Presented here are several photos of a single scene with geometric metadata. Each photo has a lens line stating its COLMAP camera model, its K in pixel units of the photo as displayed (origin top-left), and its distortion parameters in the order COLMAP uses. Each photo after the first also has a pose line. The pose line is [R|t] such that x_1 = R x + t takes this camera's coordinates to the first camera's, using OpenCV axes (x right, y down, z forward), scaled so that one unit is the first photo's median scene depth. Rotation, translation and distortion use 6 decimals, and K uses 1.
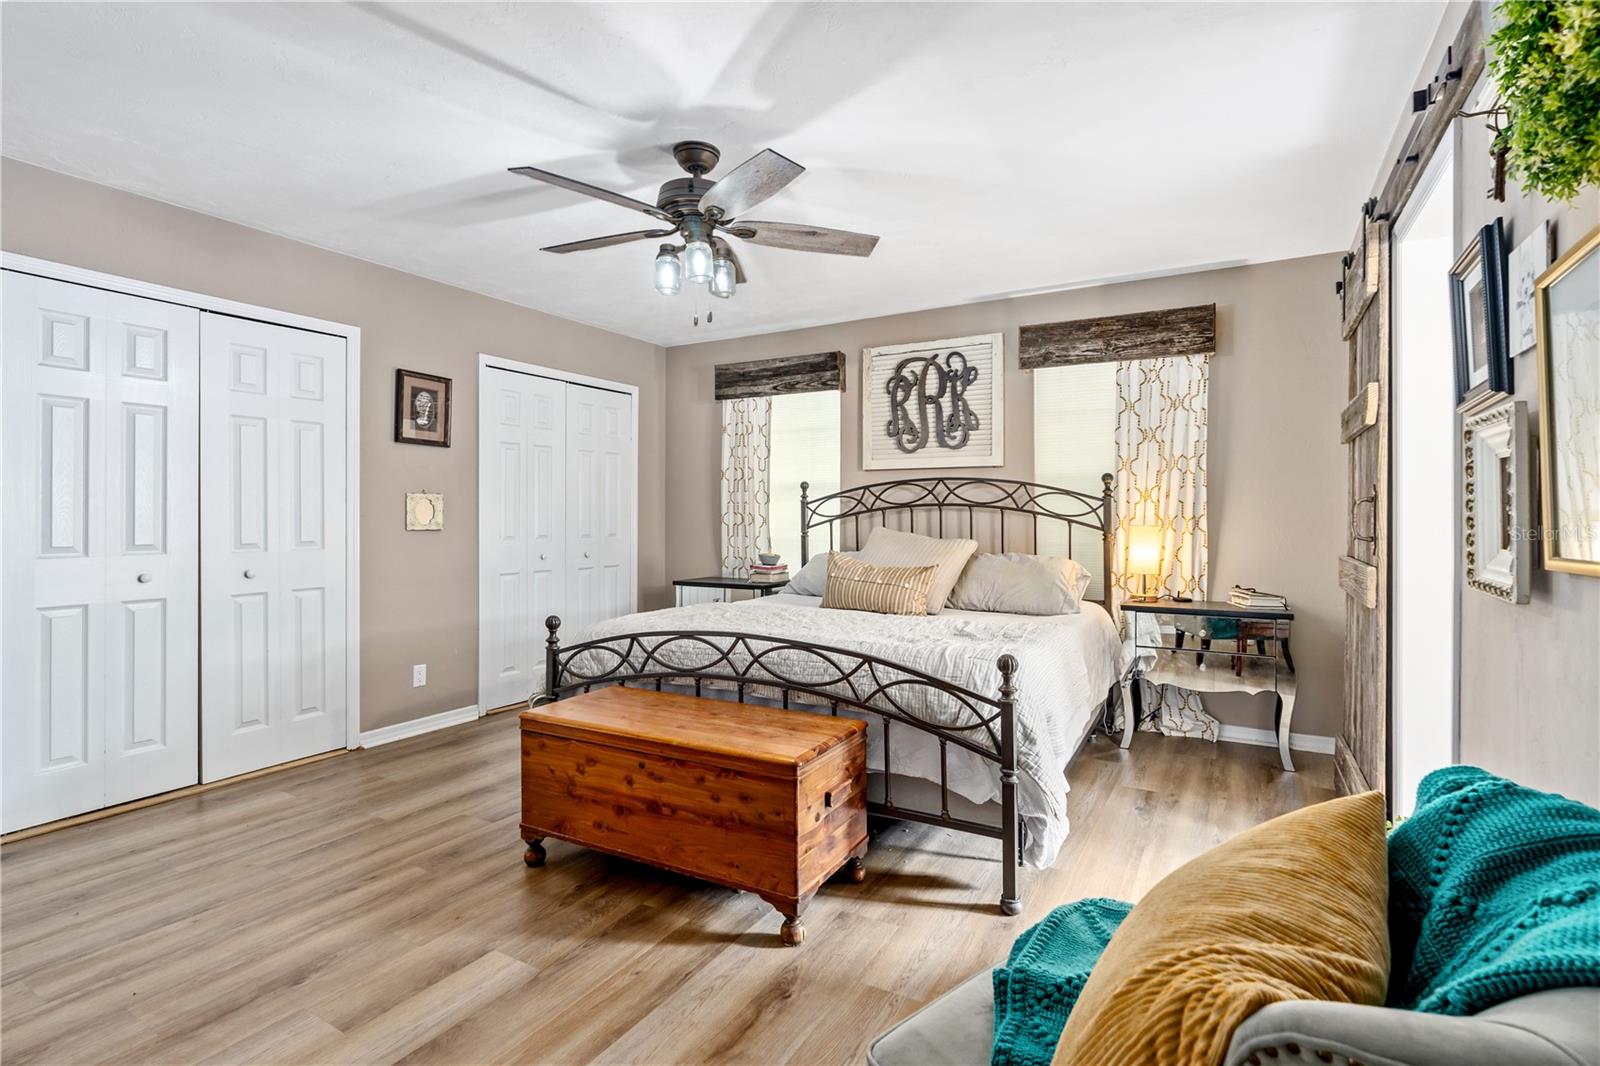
lens RADIAL K [[739.8, 0, 800.8], [0, 739.8, 518.1], [0, 0, 1]] dist [-0.008768, 0.004112]
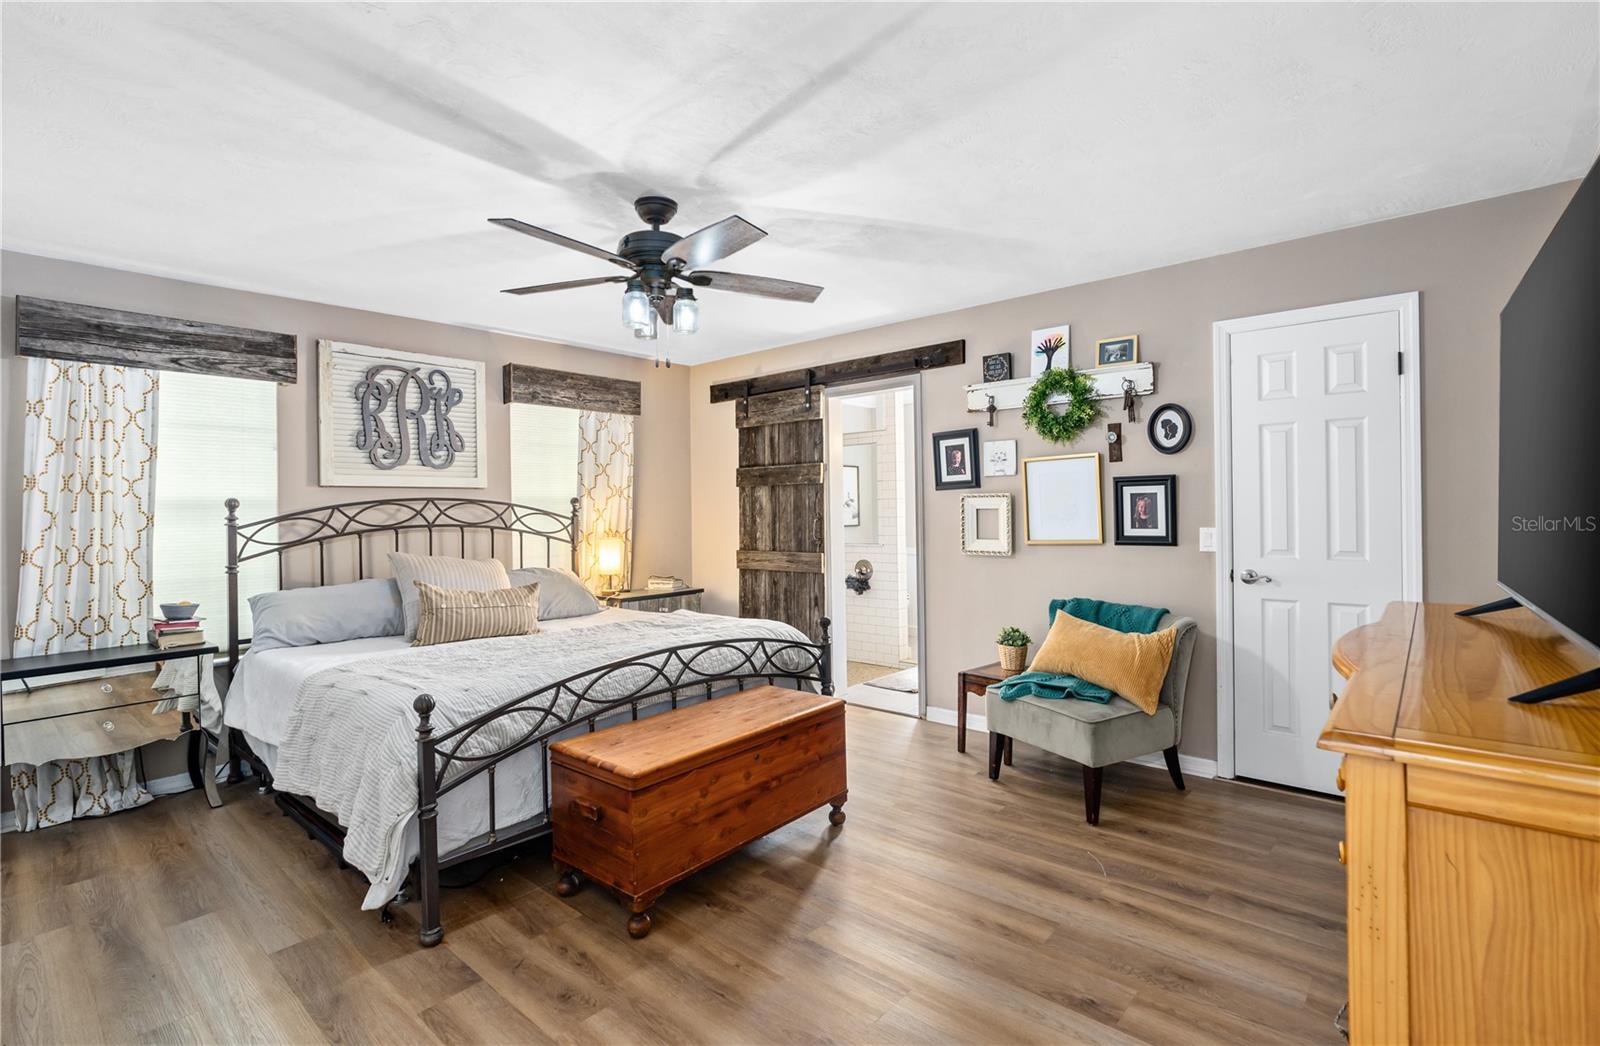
lens RADIAL K [[735.6, 0, 800.3], [0, 735.6, 513.5], [0, 0, 1]] dist [0.000553, 0.000180]
pose [[0.218136, -0.008445, 0.975882, -0.651814], [0.022424, 0.999742, 0.003639, -0.027227], [-0.975661, 0.021090, 0.218269, 0.324925]]
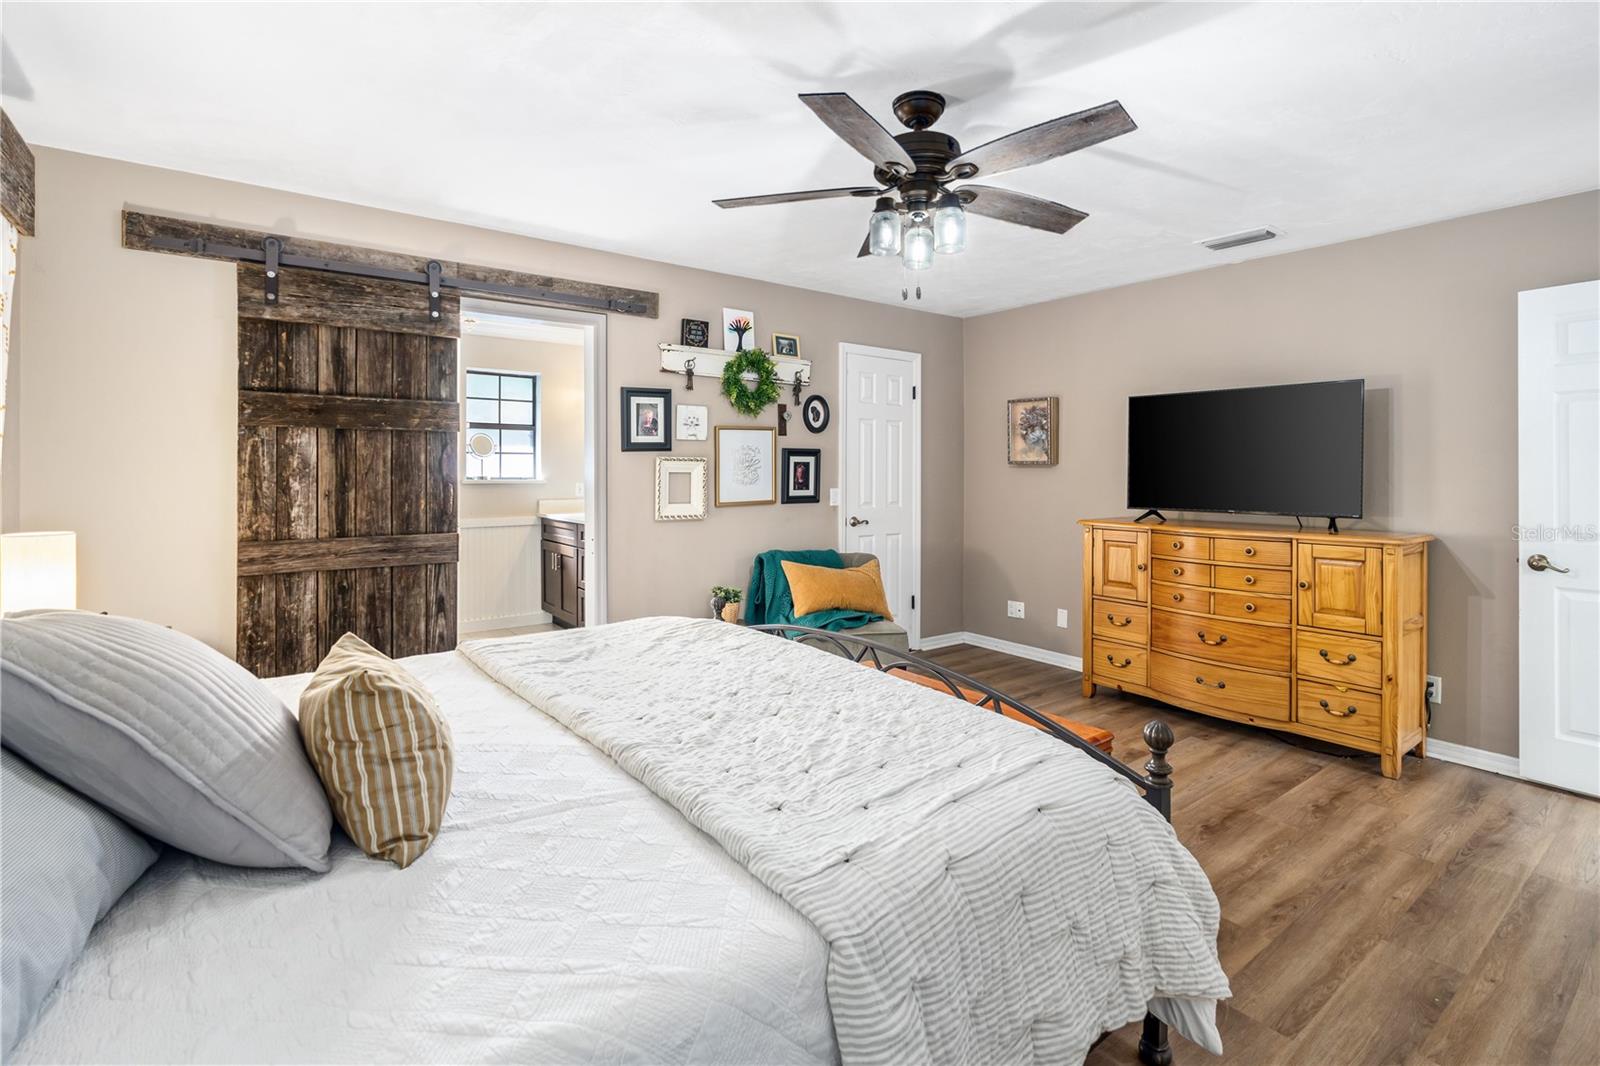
lens RADIAL K [[739.8, 0, 801.1], [0, 739.8, 470.9], [0, 0, 1]] dist [-0.008768, 0.004112]
pose [[-0.904934, -0.006025, 0.425510, -0.234142], [-0.002419, 0.999956, 0.009014, -0.034922], [-0.425546, 0.007128, -0.904909, 1.047507]]
